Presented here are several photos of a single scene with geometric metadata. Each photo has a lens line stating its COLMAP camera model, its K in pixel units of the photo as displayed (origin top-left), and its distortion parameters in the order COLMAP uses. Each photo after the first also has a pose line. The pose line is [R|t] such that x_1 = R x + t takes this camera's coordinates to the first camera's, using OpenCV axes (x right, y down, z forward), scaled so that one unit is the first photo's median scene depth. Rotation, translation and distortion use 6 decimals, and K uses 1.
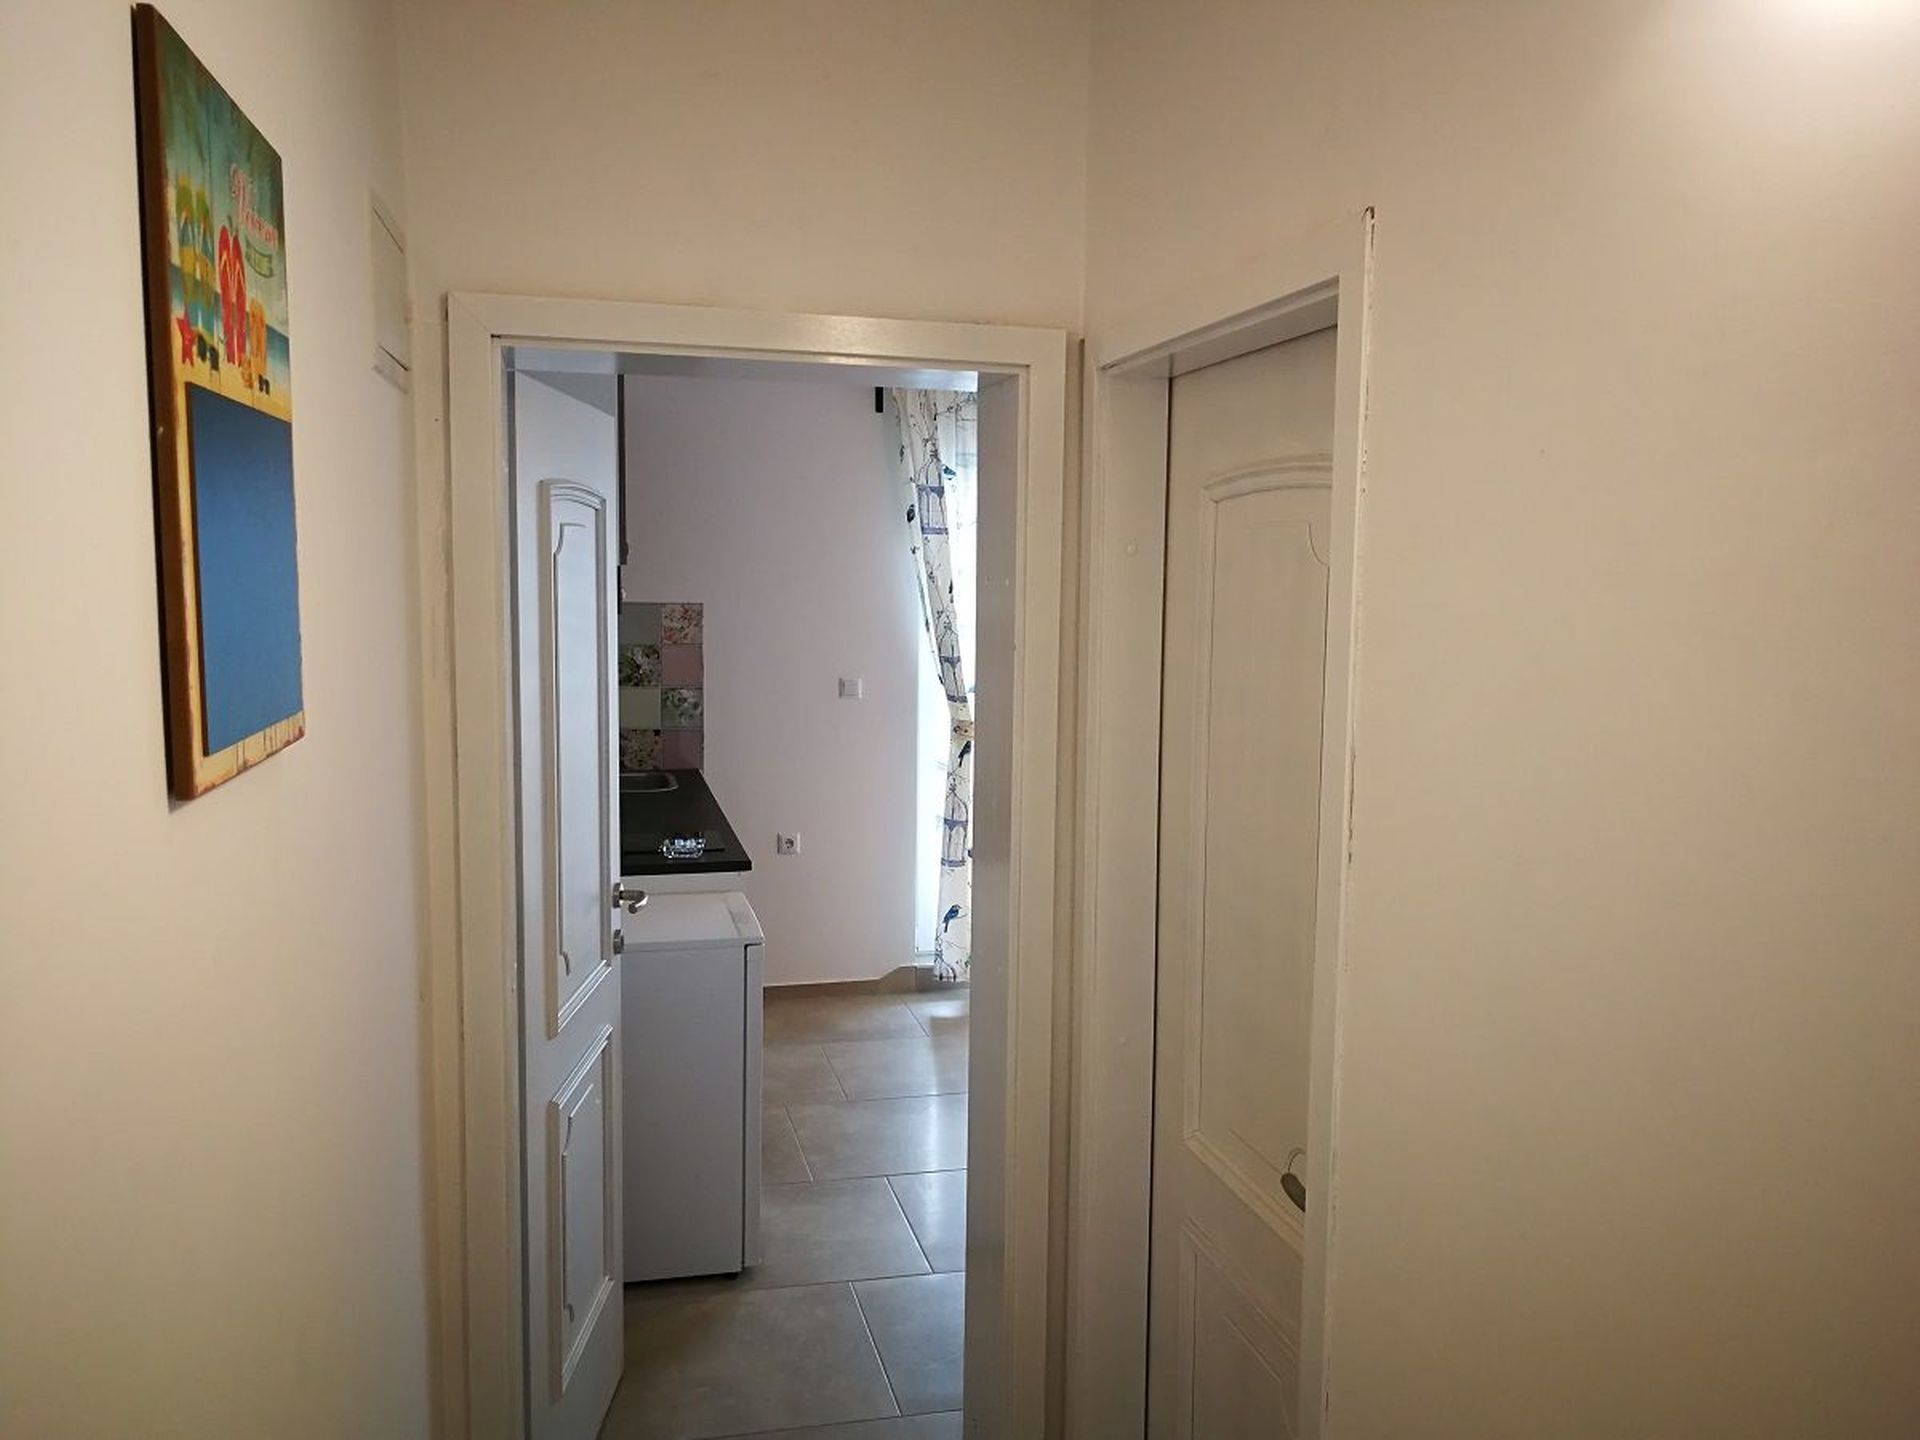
lens RADIAL K [[1527.1, 0, 959.4], [0, 1527.1, 725.9], [0, 0, 1]] dist [0.005060, -0.026429]
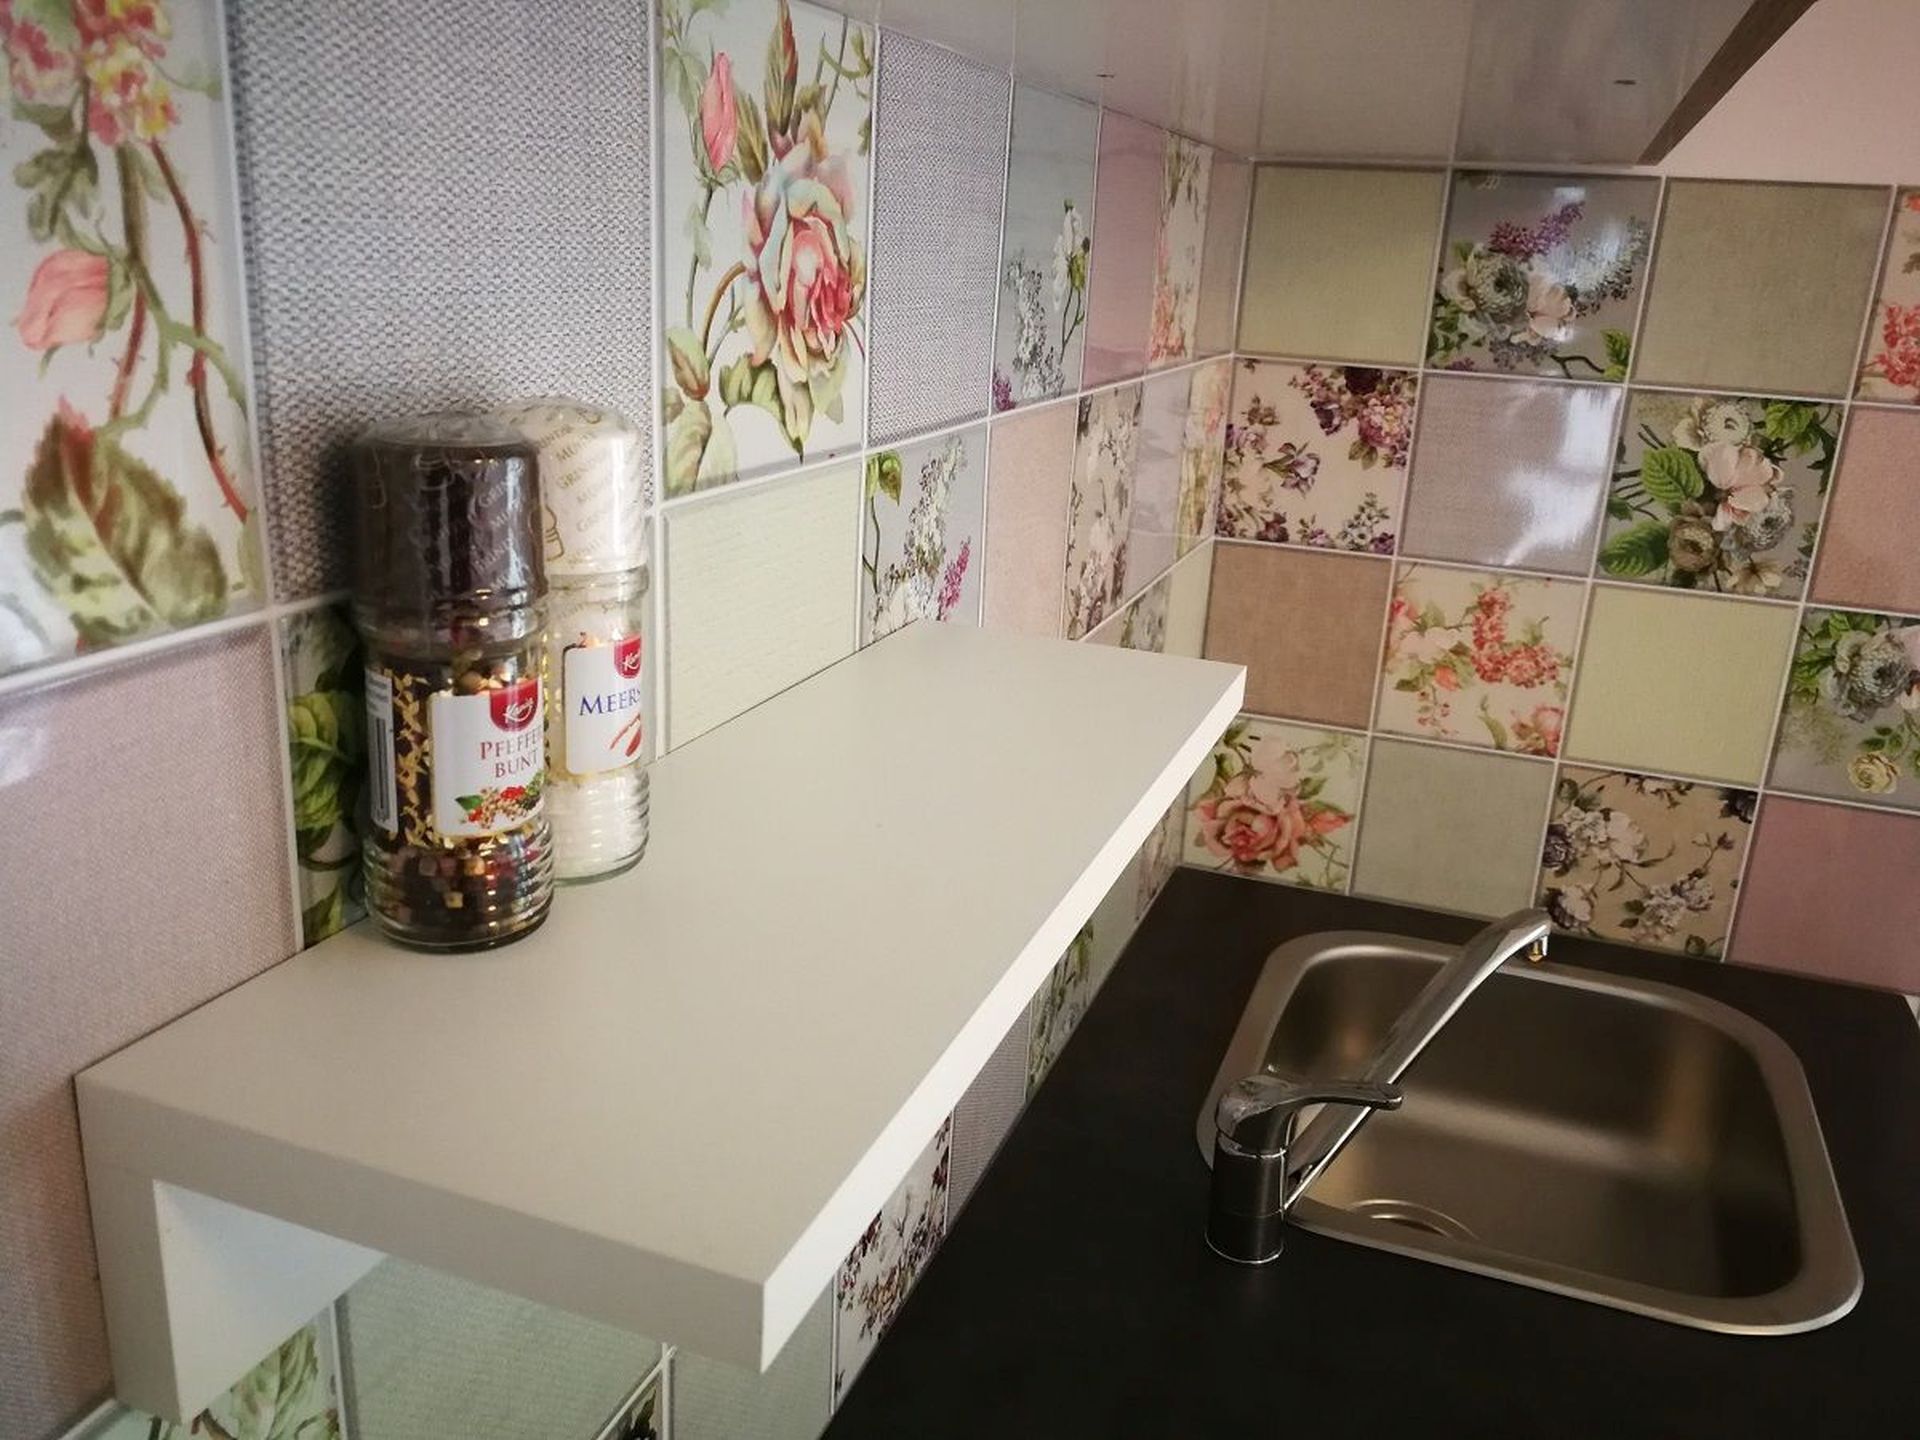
lens RADIAL K [[1527.1, 0, 959.4], [0, 1527.1, 719.9], [0, 0, 1]] dist [0.005060, -0.026429]
pose [[0.807420, 0.214658, -0.549541, -0.171039], [-0.094564, 0.966505, 0.238590, -0.049319], [0.582349, -0.140676, 0.800674, 0.762389]]
